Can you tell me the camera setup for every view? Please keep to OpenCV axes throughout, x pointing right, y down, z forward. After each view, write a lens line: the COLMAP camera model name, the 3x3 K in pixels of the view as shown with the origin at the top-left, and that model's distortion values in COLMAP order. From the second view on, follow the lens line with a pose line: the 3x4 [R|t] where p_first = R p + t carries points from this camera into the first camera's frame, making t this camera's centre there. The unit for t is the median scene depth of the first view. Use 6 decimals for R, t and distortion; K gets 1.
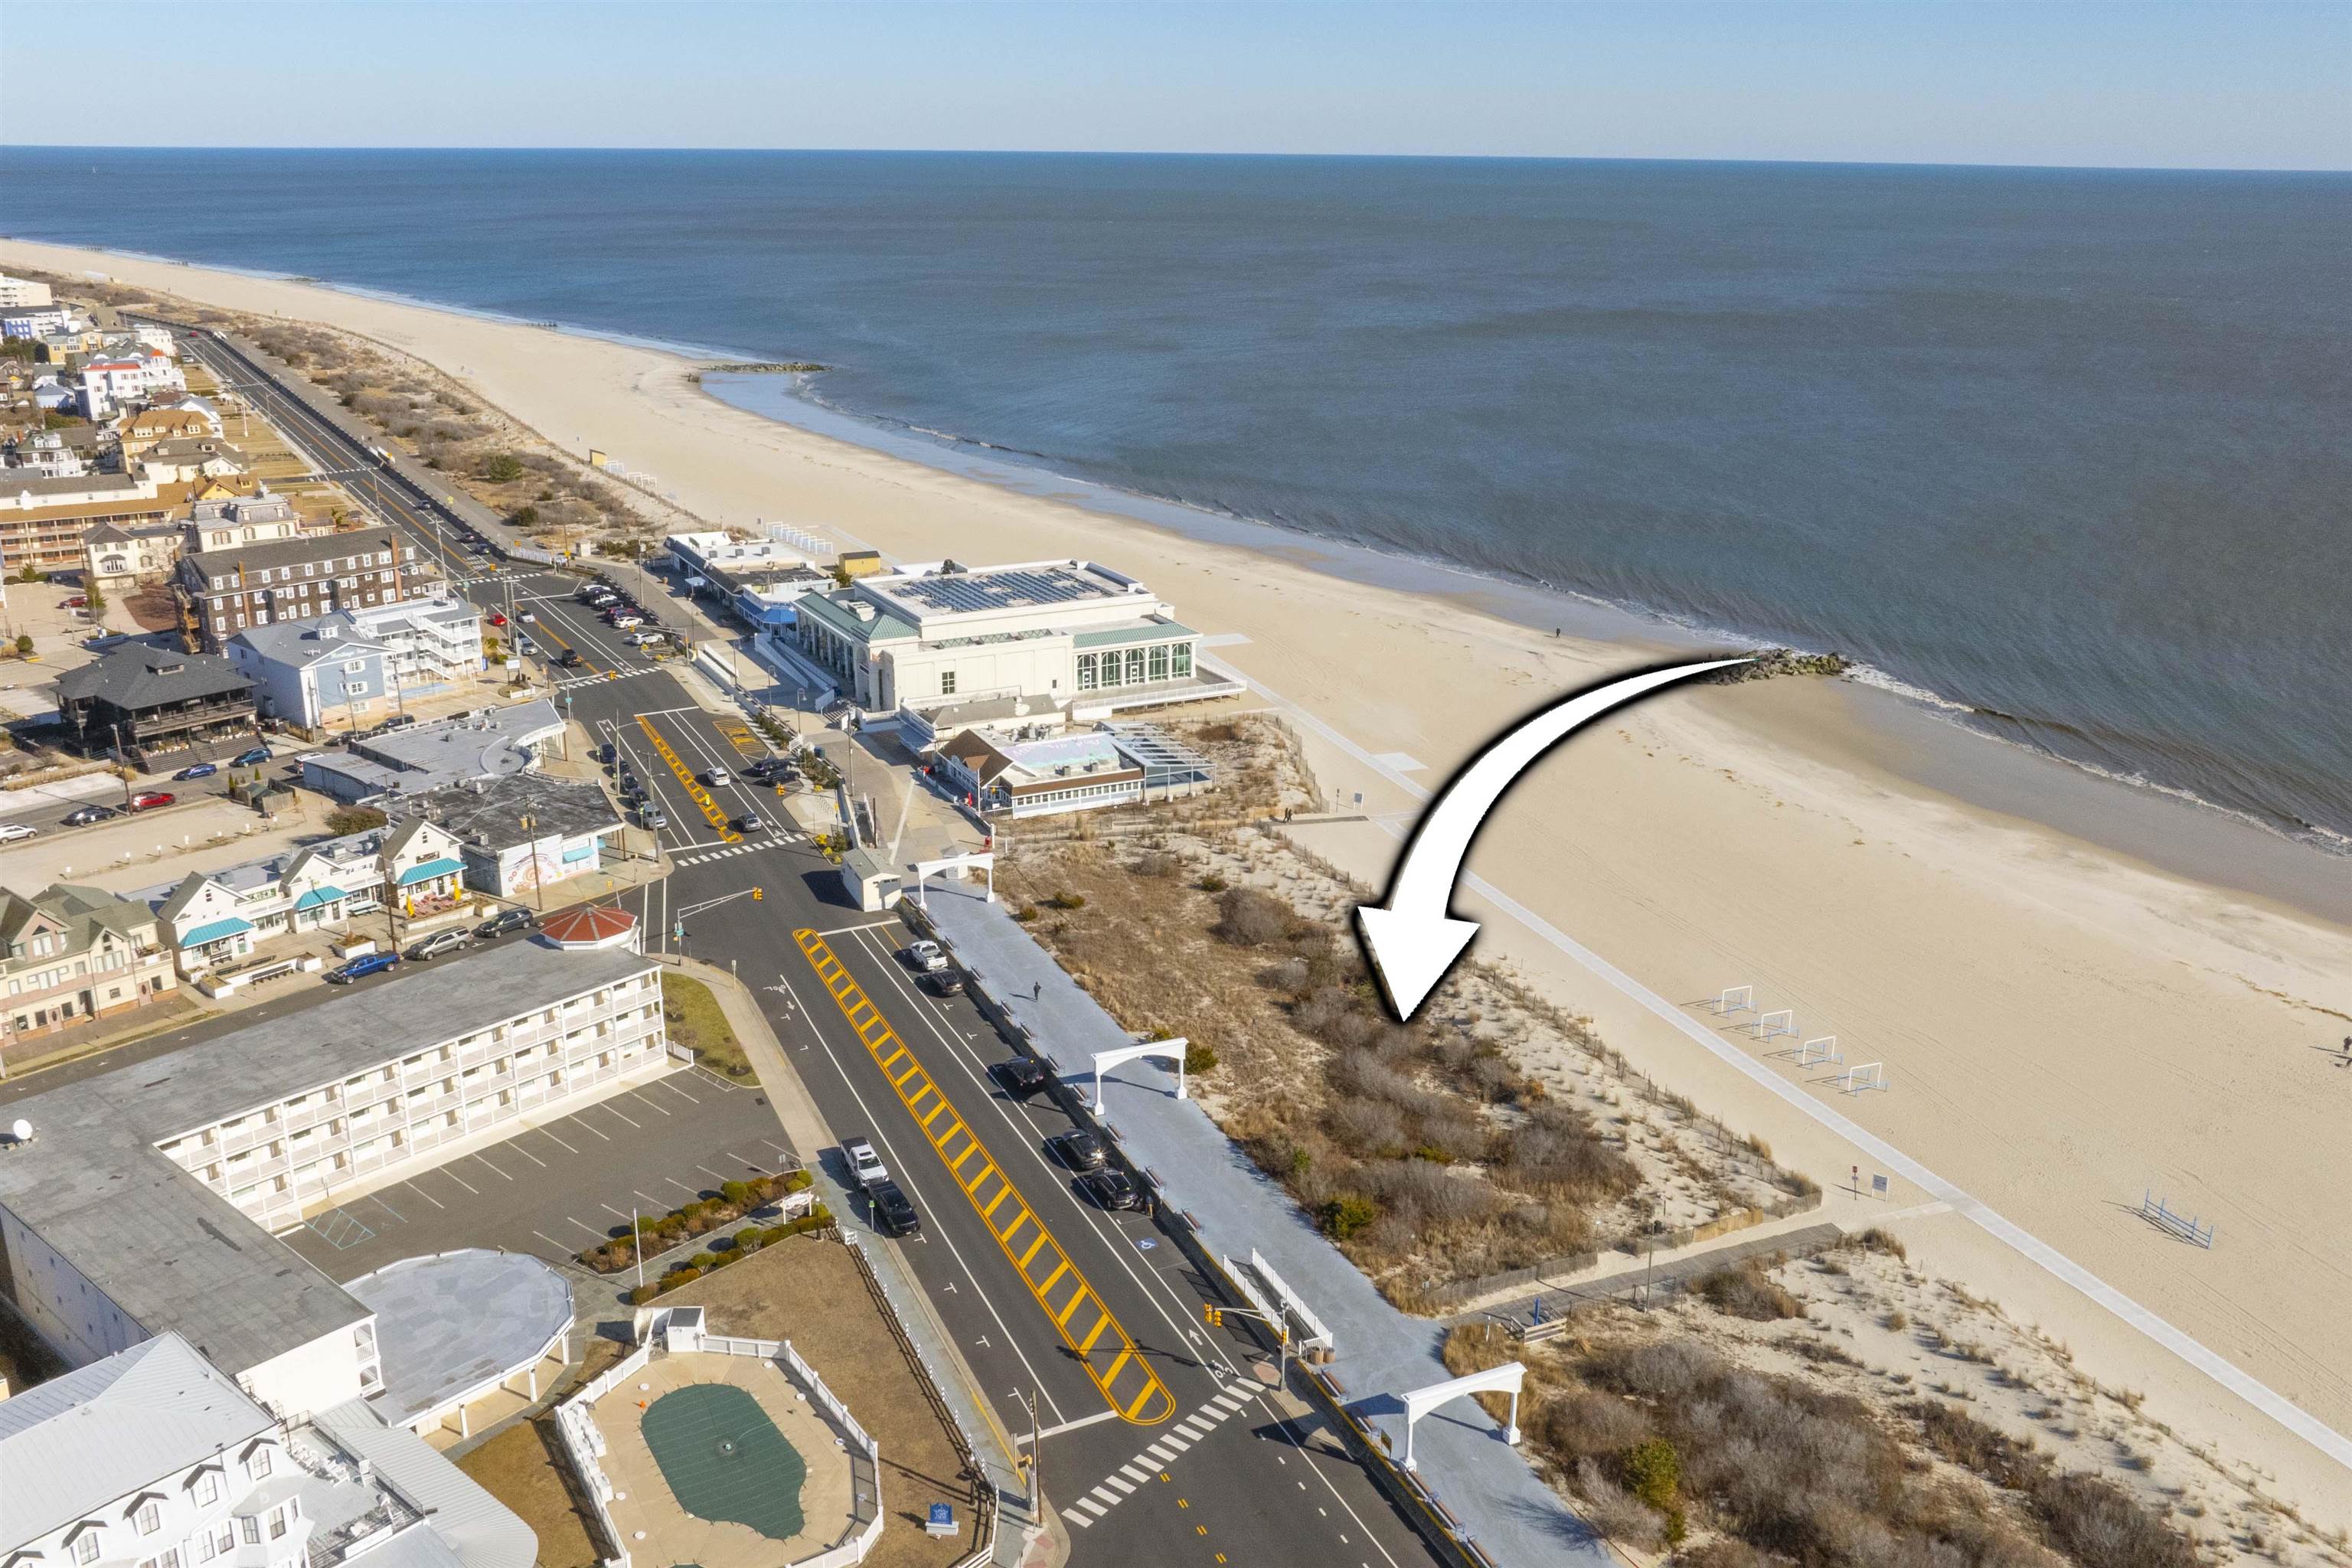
lens RADIAL K [[1969.4, 0, 1170.6], [0, 1969.4, 773.6], [0, 0, 1]] dist [-0.001355, -0.053529]
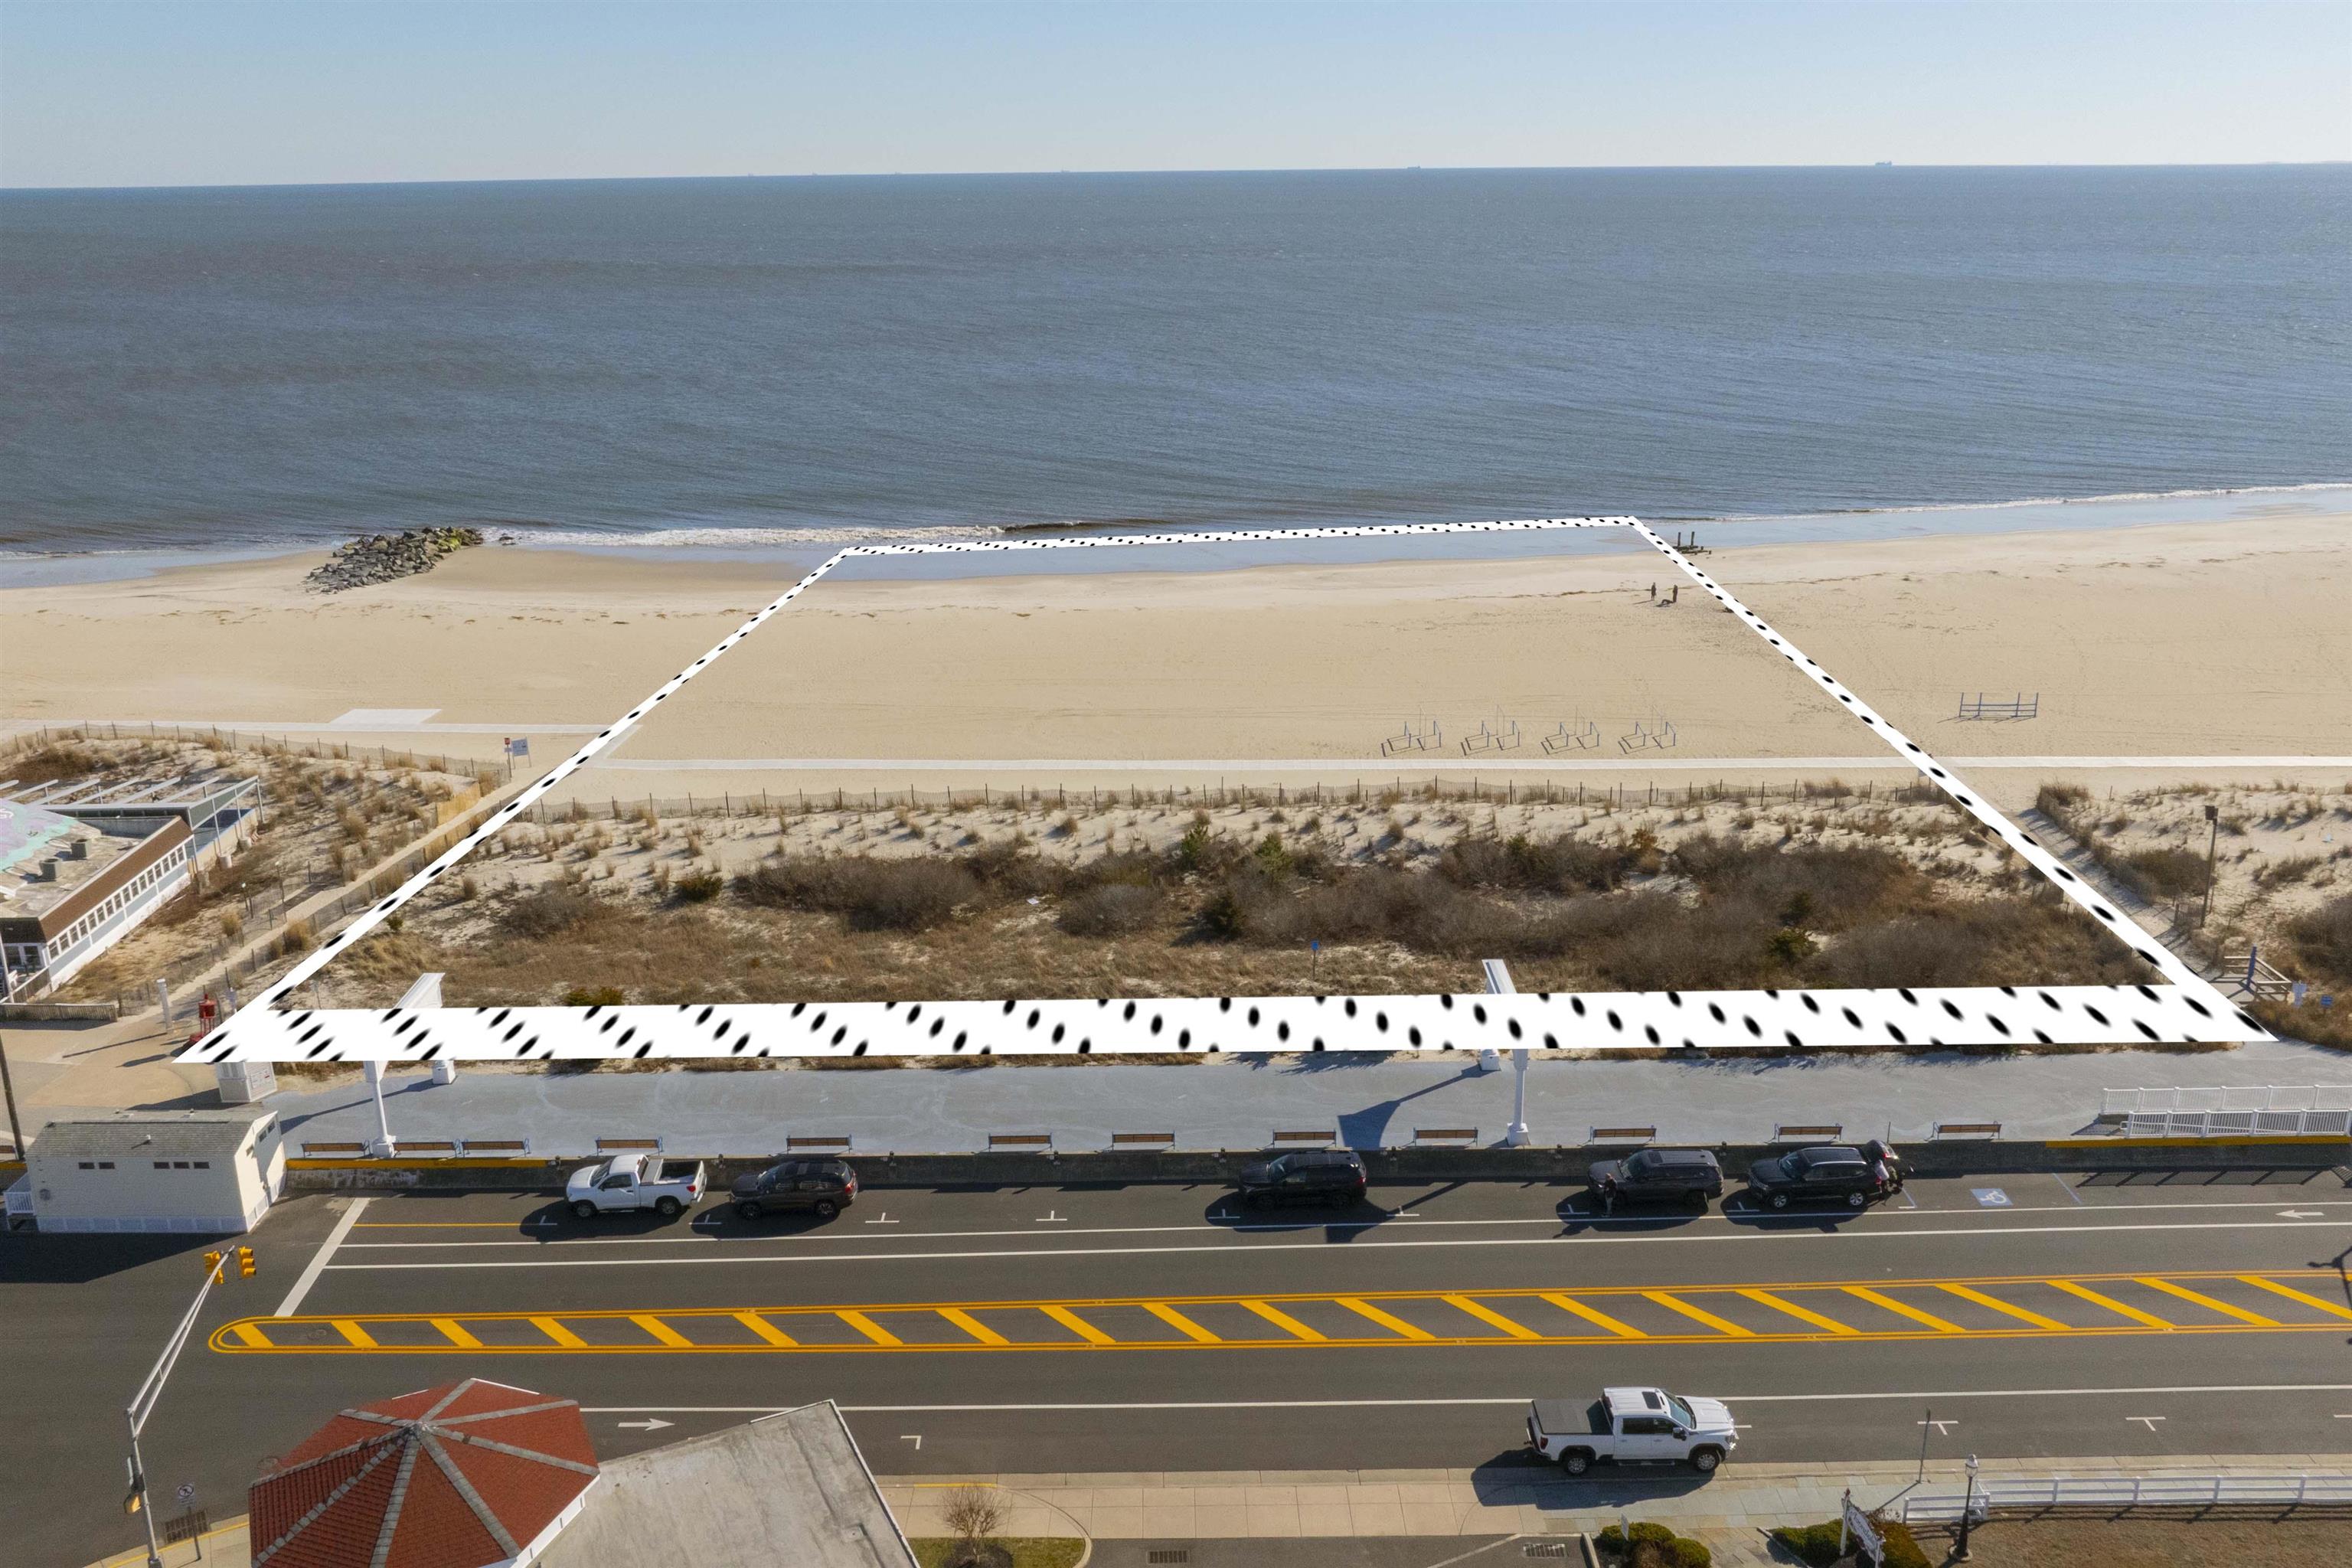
lens RADIAL K [[1969.4, 0, 1170.6], [0, 1969.4, 773.6], [0, 0, 1]] dist [-0.001355, -0.053529]
pose [[0.403631, -0.285165, 0.869346, -0.459531], [0.293914, 0.940237, 0.171956, -0.033048], [-0.866427, 0.186106, 0.463323, 0.754909]]
